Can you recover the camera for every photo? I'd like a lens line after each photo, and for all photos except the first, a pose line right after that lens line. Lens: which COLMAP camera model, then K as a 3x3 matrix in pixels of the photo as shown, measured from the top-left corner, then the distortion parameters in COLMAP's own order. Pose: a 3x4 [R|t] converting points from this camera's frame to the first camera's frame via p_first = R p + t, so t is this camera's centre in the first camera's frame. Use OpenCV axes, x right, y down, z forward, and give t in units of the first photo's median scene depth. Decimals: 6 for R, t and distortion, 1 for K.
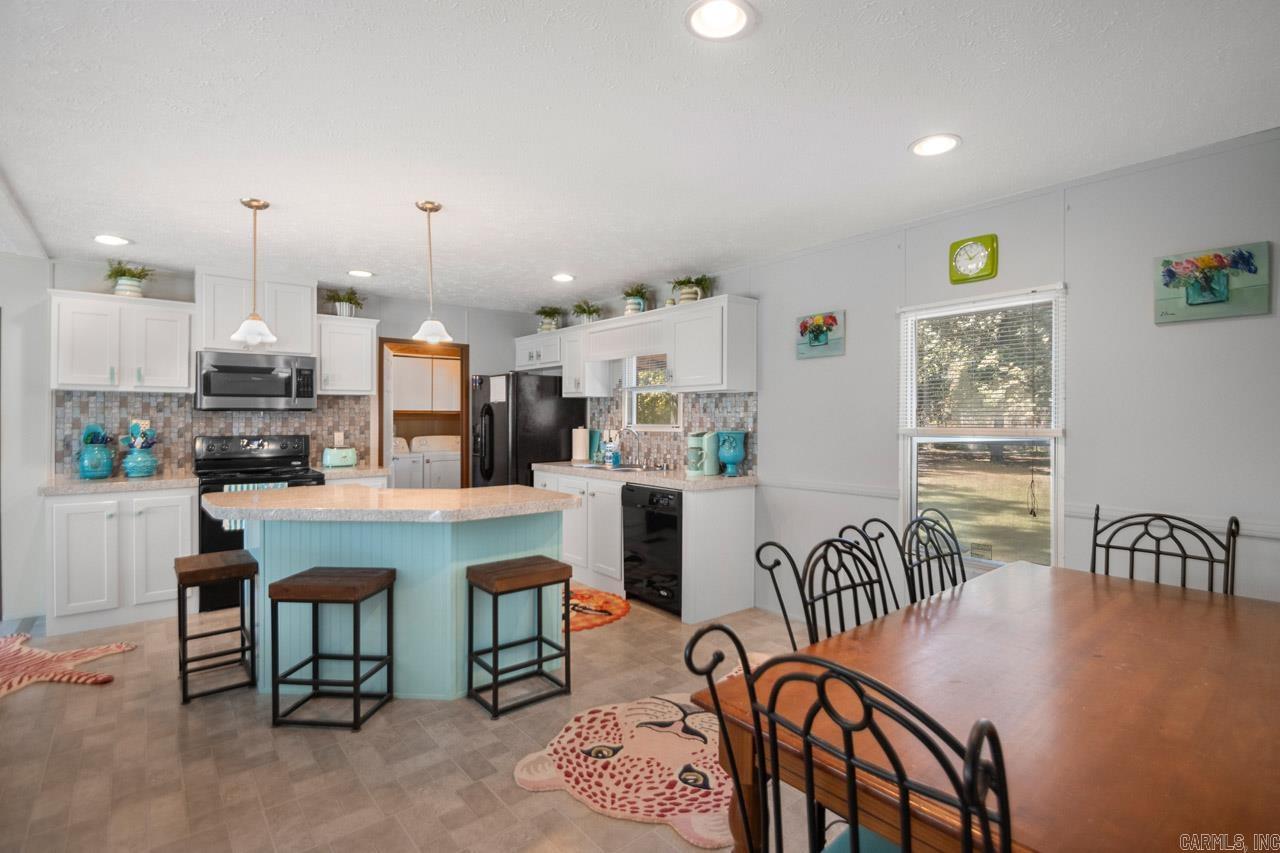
lens RADIAL K [[603.9, 0, 656.7], [0, 603.9, 417.9], [0, 0, 1]] dist [0.012153, -0.015550]
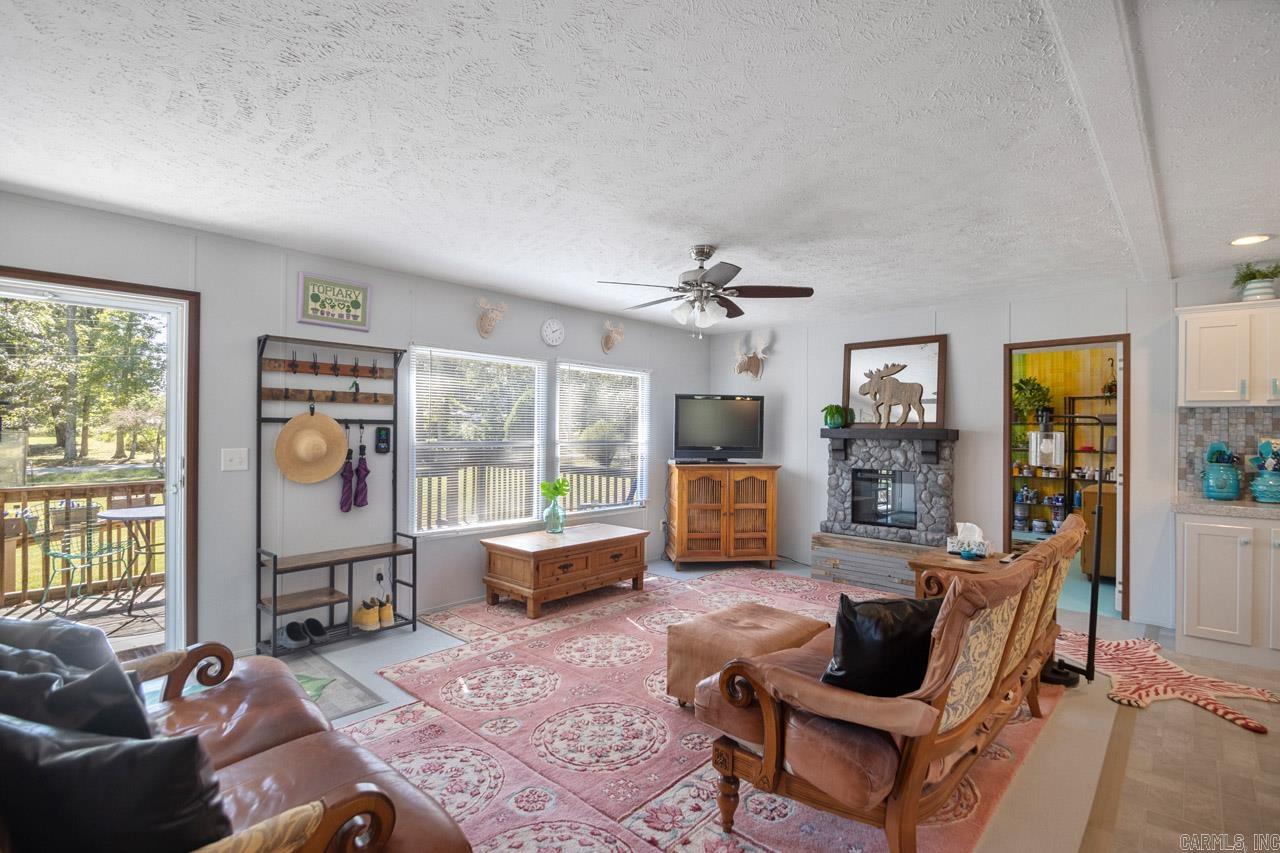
lens RADIAL K [[603.9, 0, 653.6], [0, 603.9, 425.5], [0, 0, 1]] dist [0.012153, -0.015550]
pose [[0.134219, -0.005939, -0.990934, -0.110547], [-0.009771, 0.999925, -0.007317, 0.000294], [0.990904, 0.010664, 0.134151, -0.010489]]
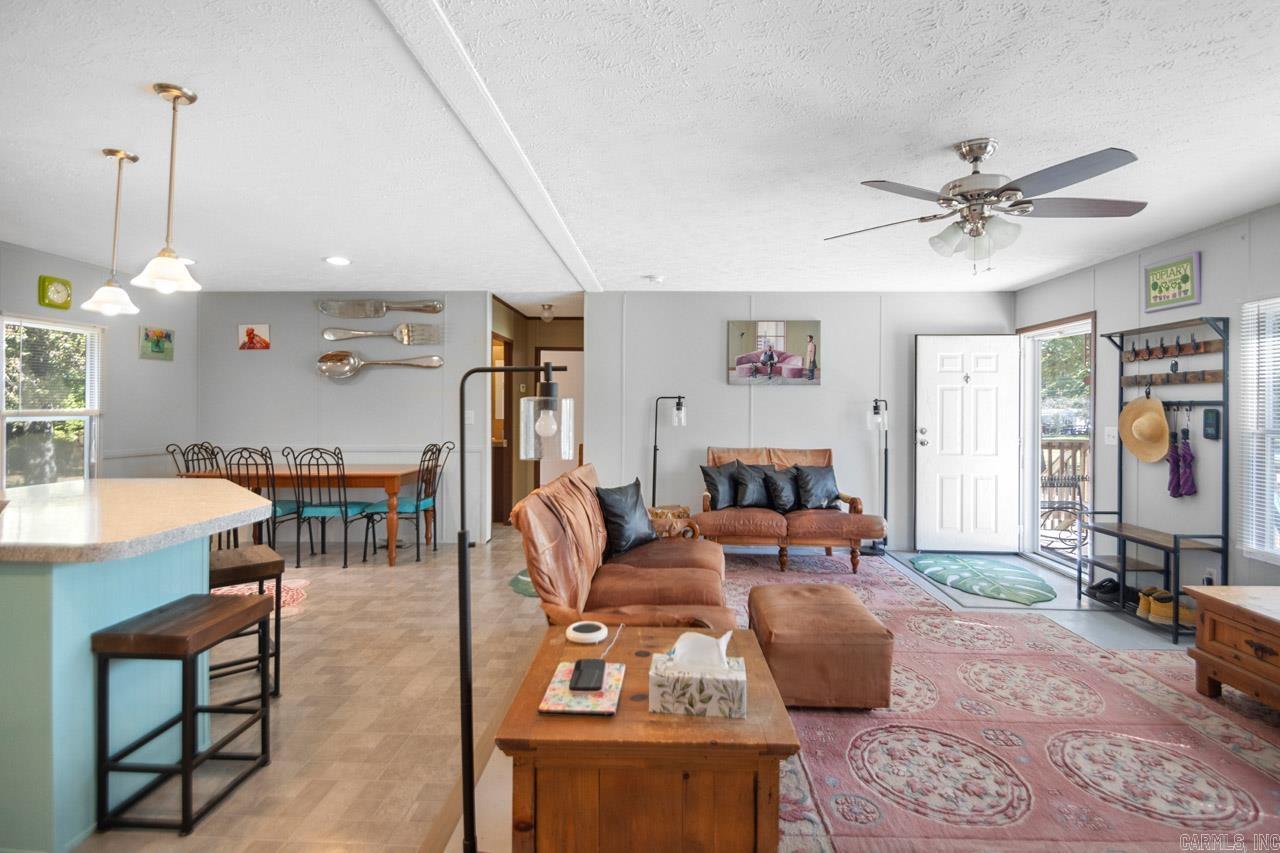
lens RADIAL K [[603.9, 0, 653.5], [0, 603.9, 406.4], [0, 0, 1]] dist [0.012153, -0.015550]
pose [[-0.746833, -0.002489, 0.665007, -1.123251], [-0.006426, 0.999973, -0.003475, 0.004012], [-0.664981, -0.006868, -0.746829, 0.837004]]
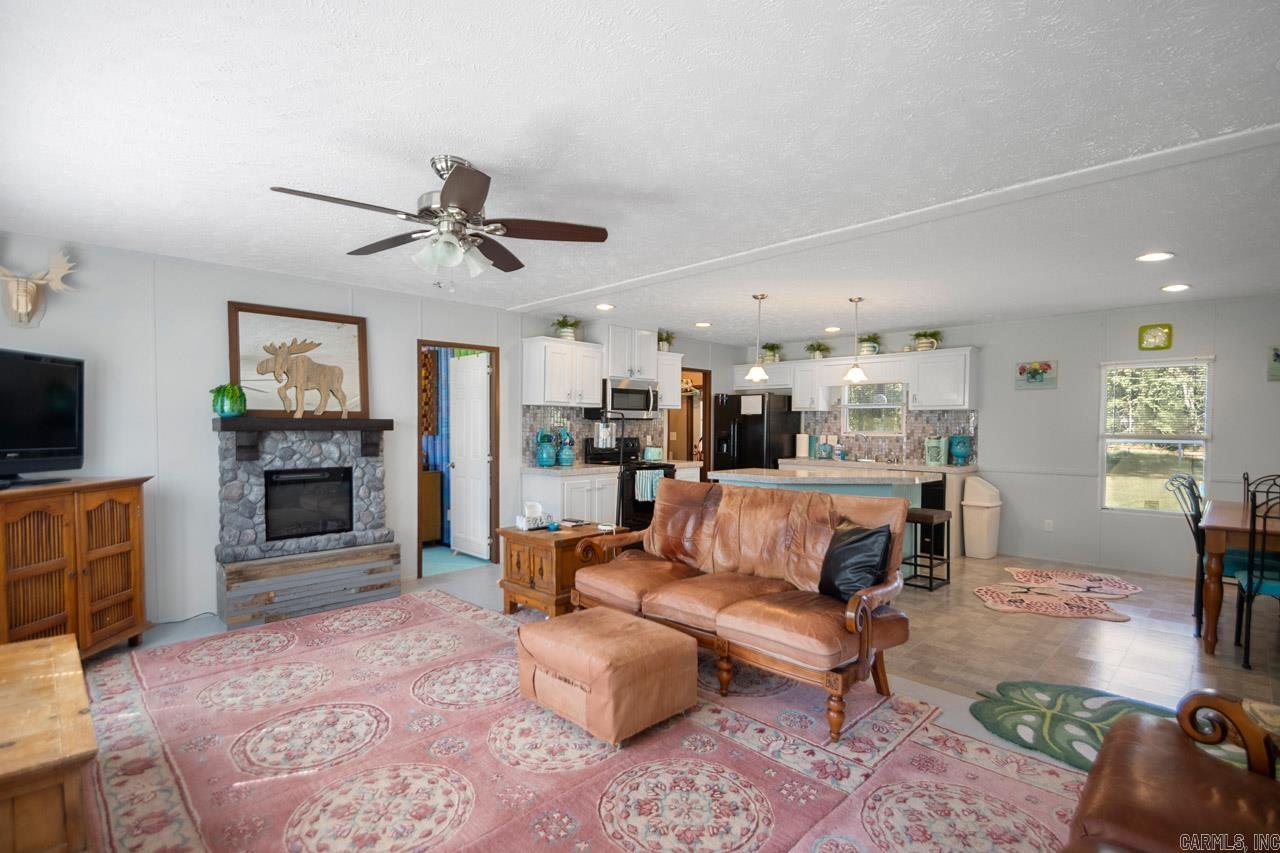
lens RADIAL K [[603.9, 0, 645.4], [0, 603.9, 445.3], [0, 0, 1]] dist [0.012153, -0.015550]
pose [[0.996057, 0.003222, 0.088652, -0.817712], [-0.006106, 0.999460, 0.032284, 0.001908], [-0.088501, -0.032698, 0.995539, -0.459153]]
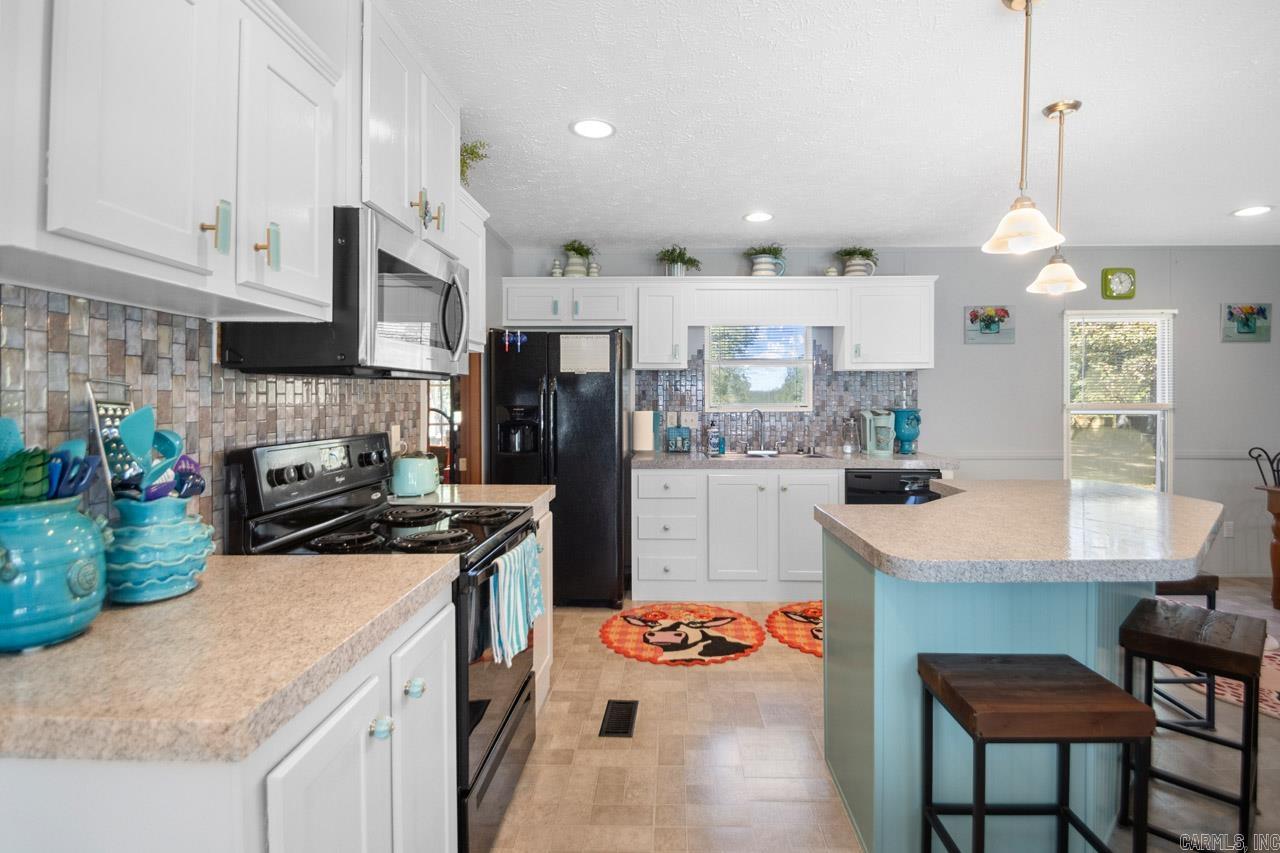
lens RADIAL K [[603.9, 0, 650.4], [0, 603.9, 403.0], [0, 0, 1]] dist [0.012153, -0.015550]
pose [[0.668719, -0.006244, 0.743489, -0.937921], [0.000501, 0.999968, 0.007948, 0.003288], [-0.743515, -0.004942, 0.668701, 0.647615]]
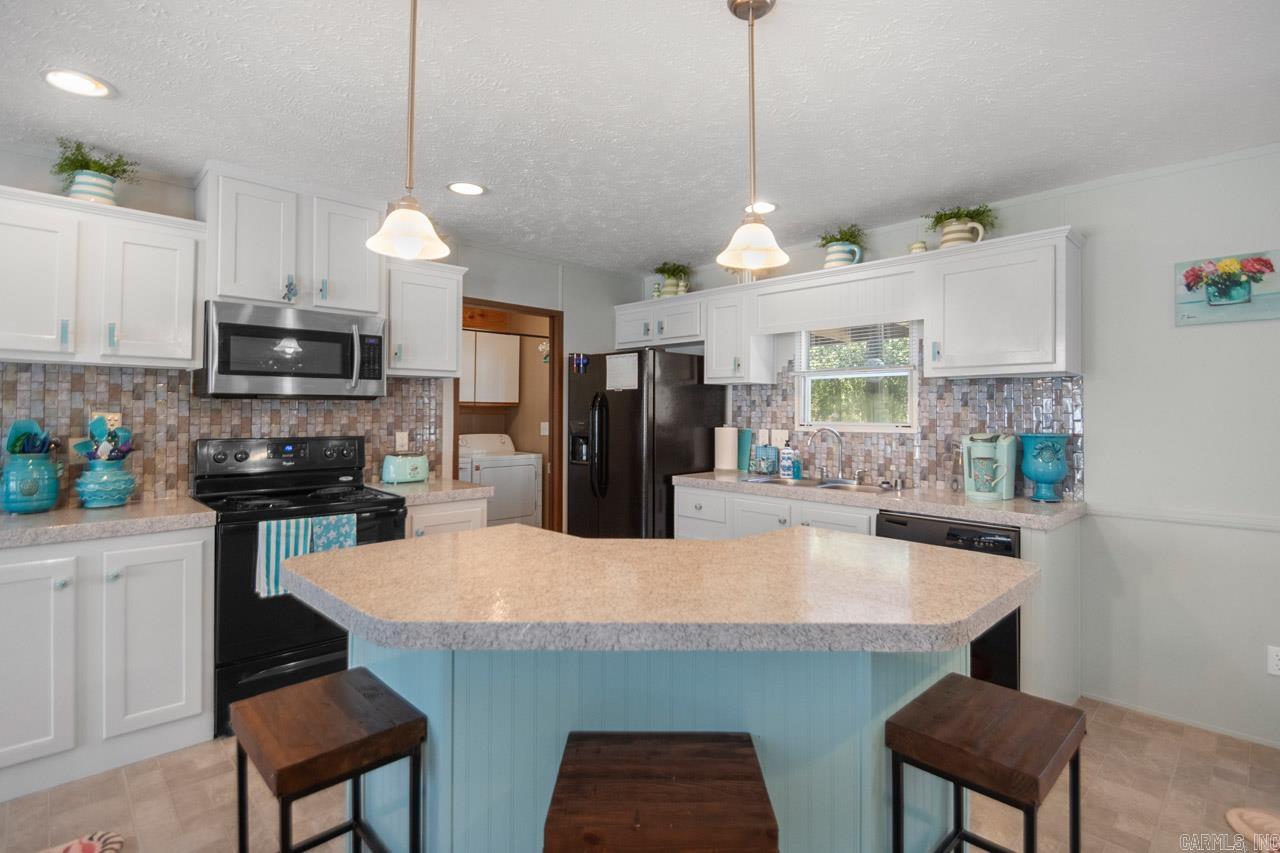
lens RADIAL K [[603.9, 0, 652.3], [0, 603.9, 405.4], [0, 0, 1]] dist [0.012153, -0.015550]
pose [[0.996604, 0.006222, 0.082111, -0.373955], [-0.005318, 0.999923, -0.011224, 0.000453], [-0.082174, 0.010750, 0.996560, 0.366853]]
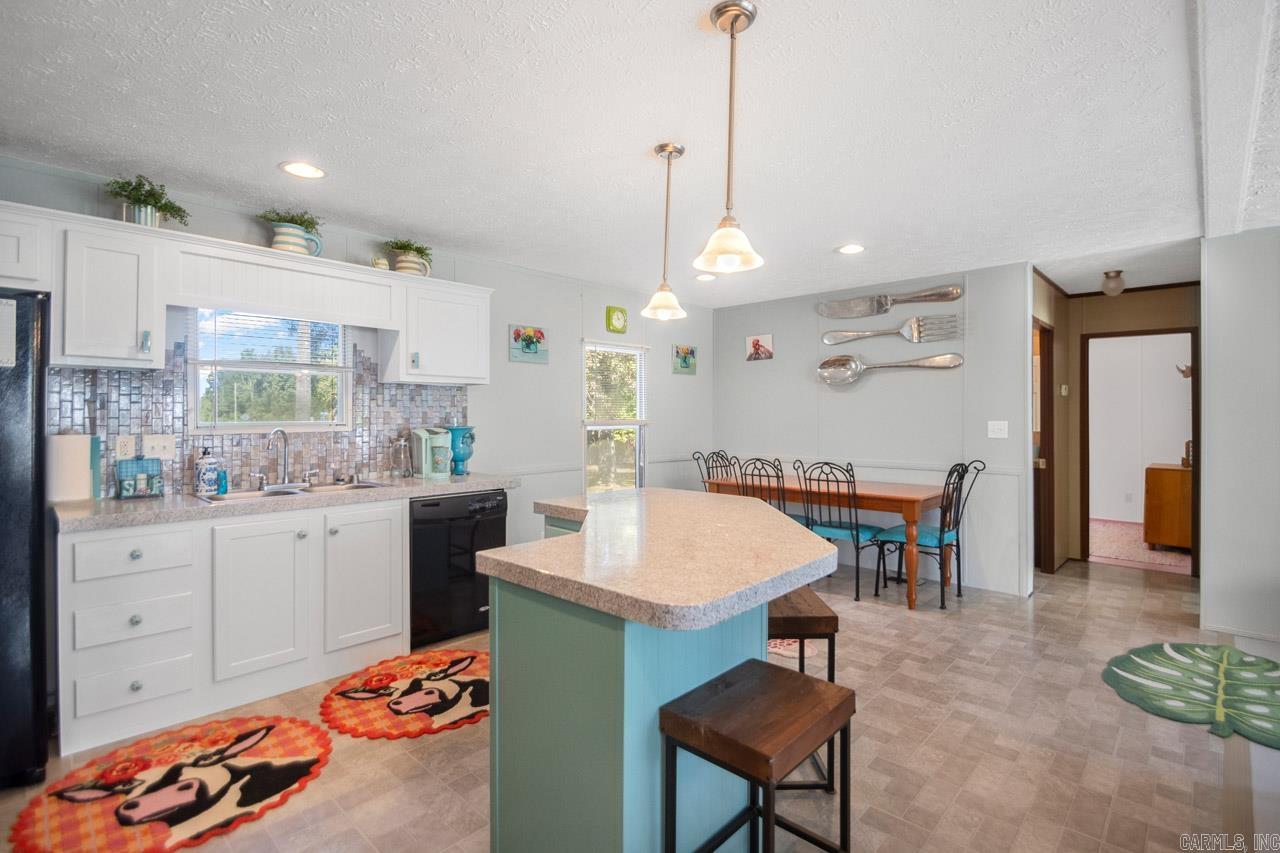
lens RADIAL K [[603.9, 0, 654.3], [0, 603.9, 413.4], [0, 0, 1]] dist [0.012153, -0.015550]
pose [[-0.126737, 0.002121, 0.991934, -0.871393], [-0.002264, 0.999994, -0.002427, 0.002717], [-0.991934, -0.002553, -0.126731, 0.828585]]
